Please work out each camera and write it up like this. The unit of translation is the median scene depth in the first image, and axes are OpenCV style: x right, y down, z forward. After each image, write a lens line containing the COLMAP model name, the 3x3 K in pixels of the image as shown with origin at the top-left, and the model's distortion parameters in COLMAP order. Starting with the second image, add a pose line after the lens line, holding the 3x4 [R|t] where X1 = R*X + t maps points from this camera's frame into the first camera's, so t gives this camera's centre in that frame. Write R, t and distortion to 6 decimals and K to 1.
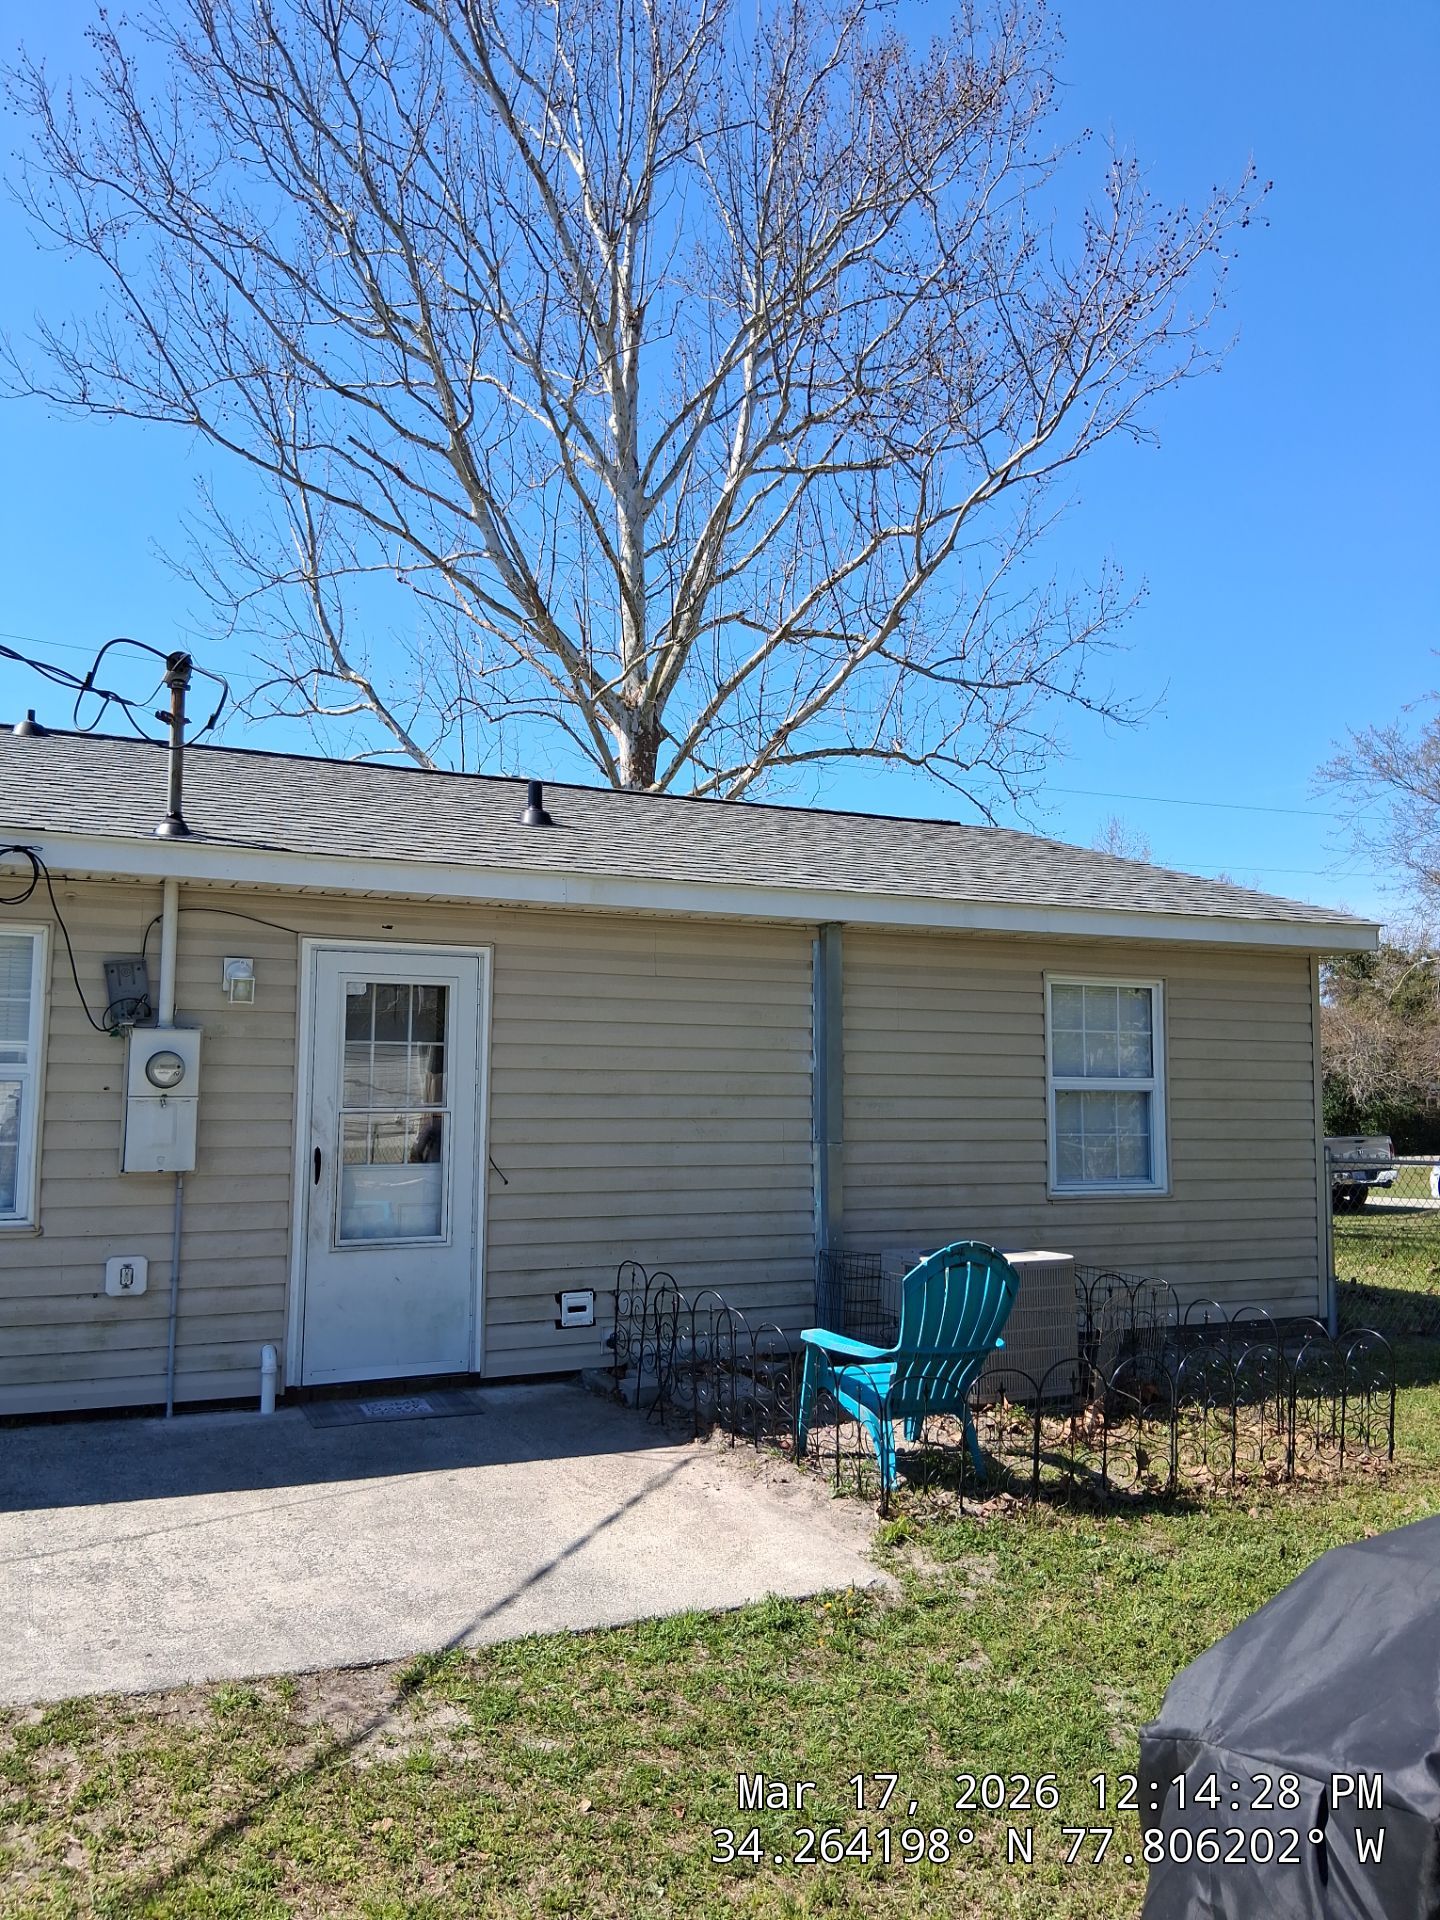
lens RADIAL K [[1485.9, 0, 720.0], [0, 1485.9, 960.0], [0, 0, 1]] dist [0.100123, -0.062199]
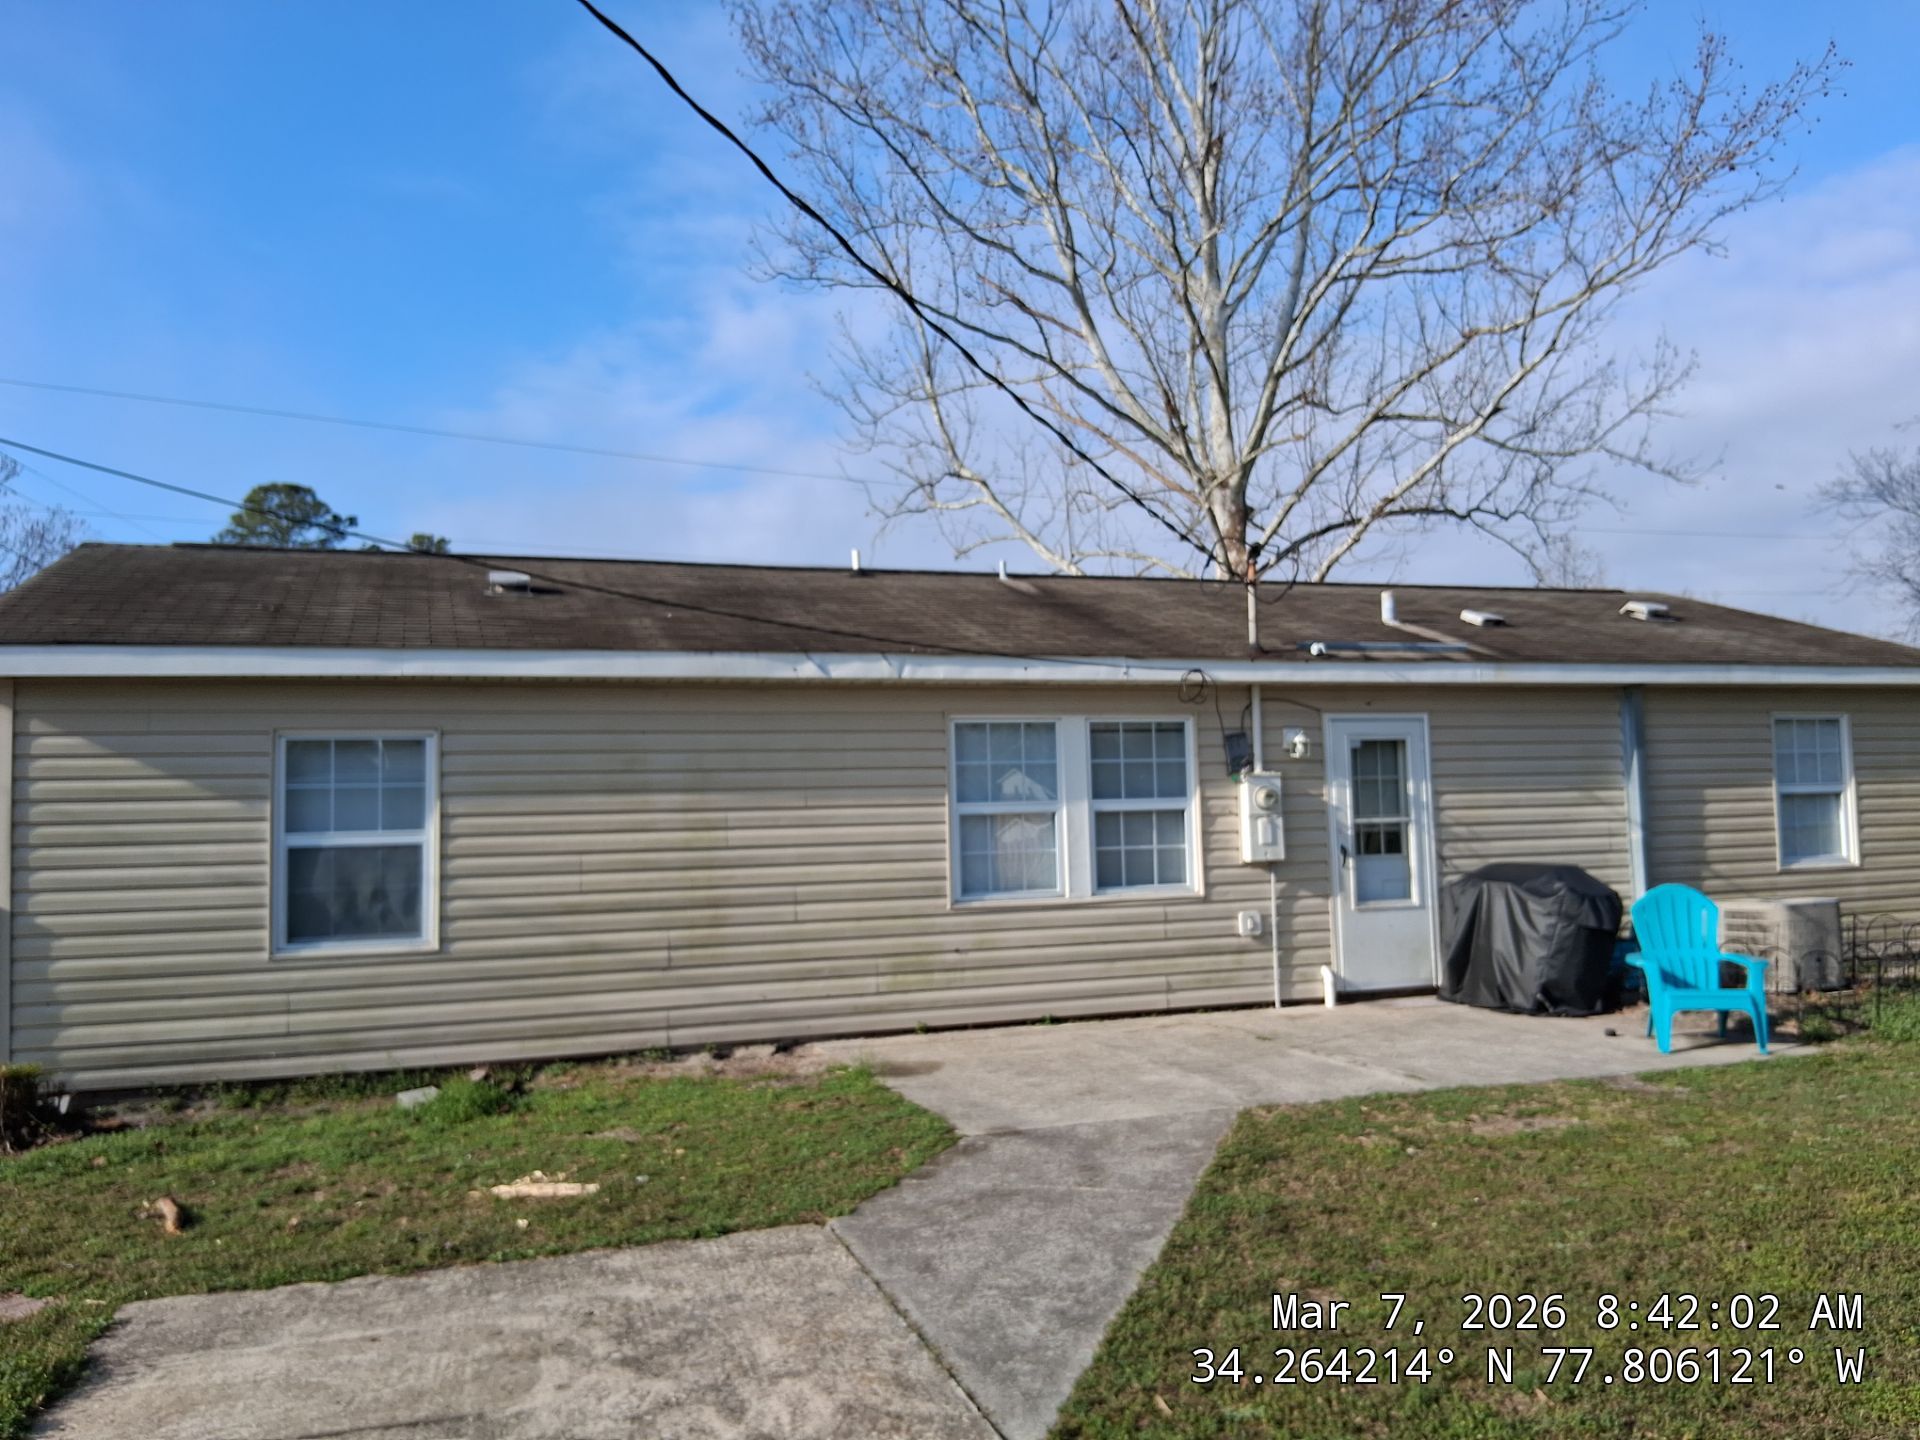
lens RADIAL K [[1485.9, 0, 960.0], [0, 1485.9, 720.0], [0, 0, 1]] dist [0.100123, -0.062199]
pose [[0.994409, -0.033732, -0.100069, -0.157704], [0.035540, 0.999235, 0.016343, -0.014585], [0.099441, -0.019808, 0.994846, -0.190173]]
